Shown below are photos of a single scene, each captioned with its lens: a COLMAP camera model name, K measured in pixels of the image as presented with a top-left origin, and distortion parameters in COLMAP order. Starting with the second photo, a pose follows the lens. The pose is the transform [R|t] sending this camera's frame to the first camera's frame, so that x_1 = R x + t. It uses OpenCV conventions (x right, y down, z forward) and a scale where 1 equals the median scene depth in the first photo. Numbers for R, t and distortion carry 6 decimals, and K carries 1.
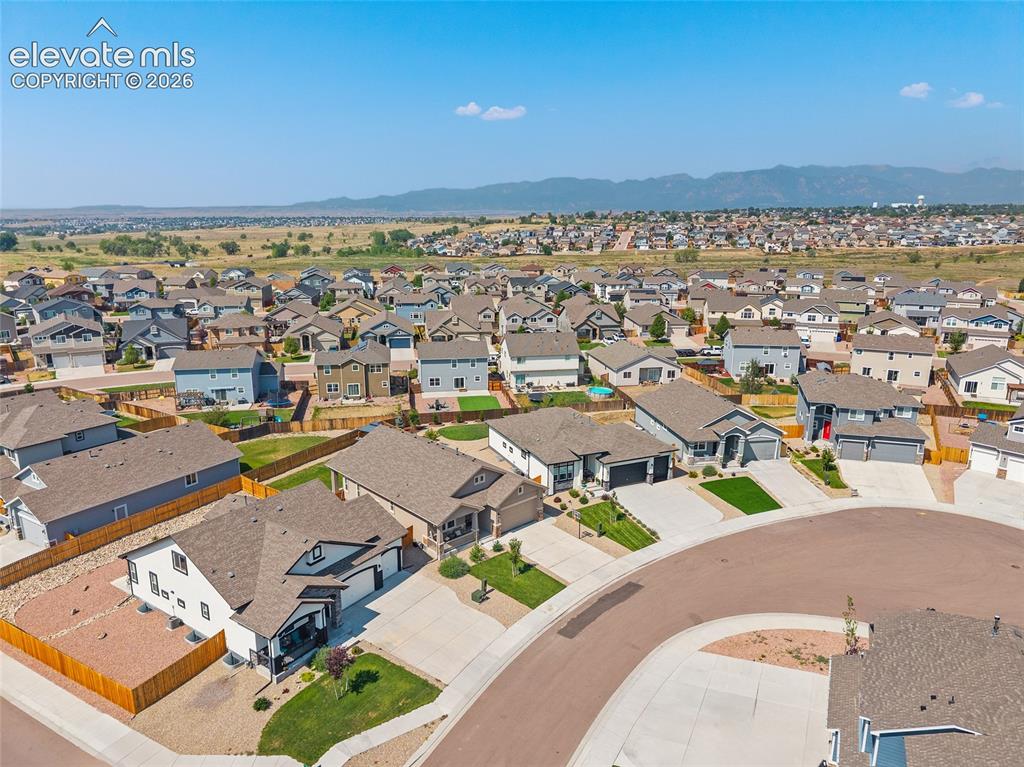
lens RADIAL K [[703.2, 0, 512.0], [0, 703.2, 383.5], [0, 0, 1]] dist [0.043959, -0.002482]
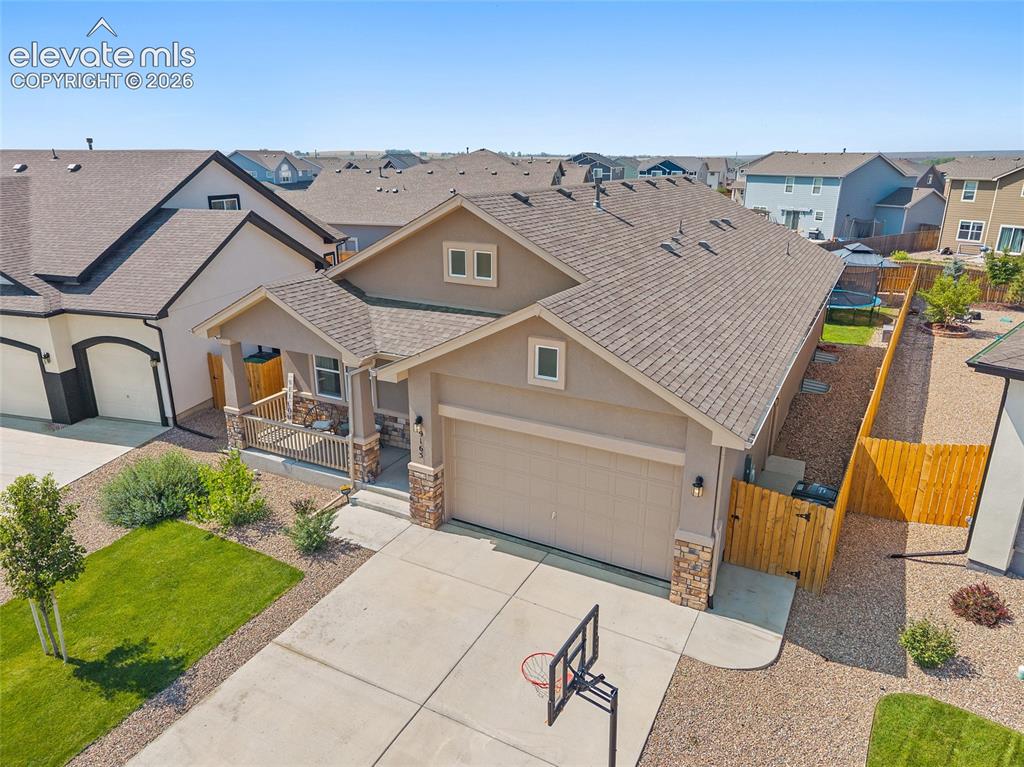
lens RADIAL K [[688.6, 0, 512.0], [0, 688.6, 383.5], [0, 0, 1]] dist [0.009442, -0.001106]
pose [[0.328143, 0.298152, -0.896341, 0.159281], [-0.232815, 0.945138, 0.229152, 0.109979], [0.915489, 0.133487, 0.379555, 0.861518]]
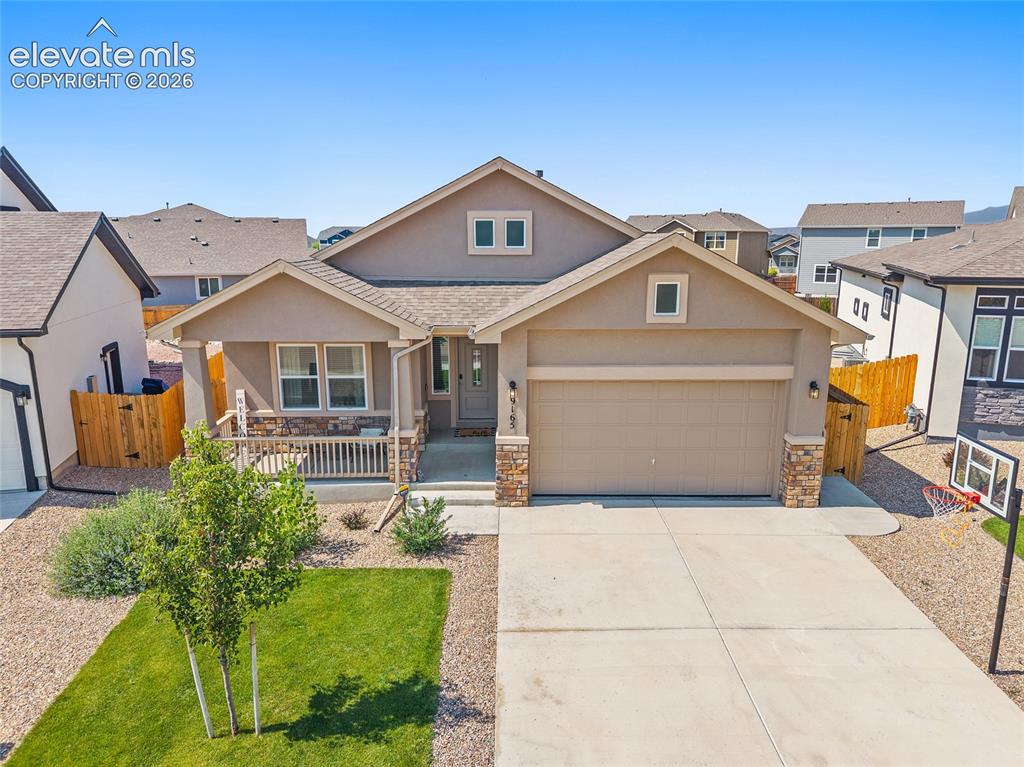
lens RADIAL K [[687.8, 0, 512.0], [0, 687.8, 383.5], [0, 0, 1]] dist [0.005430, -0.000282]
pose [[0.741560, 0.137999, -0.656540, 0.098720], [-0.162414, 0.986433, 0.023893, 0.164743], [0.650931, 0.088913, 0.753912, 0.777921]]
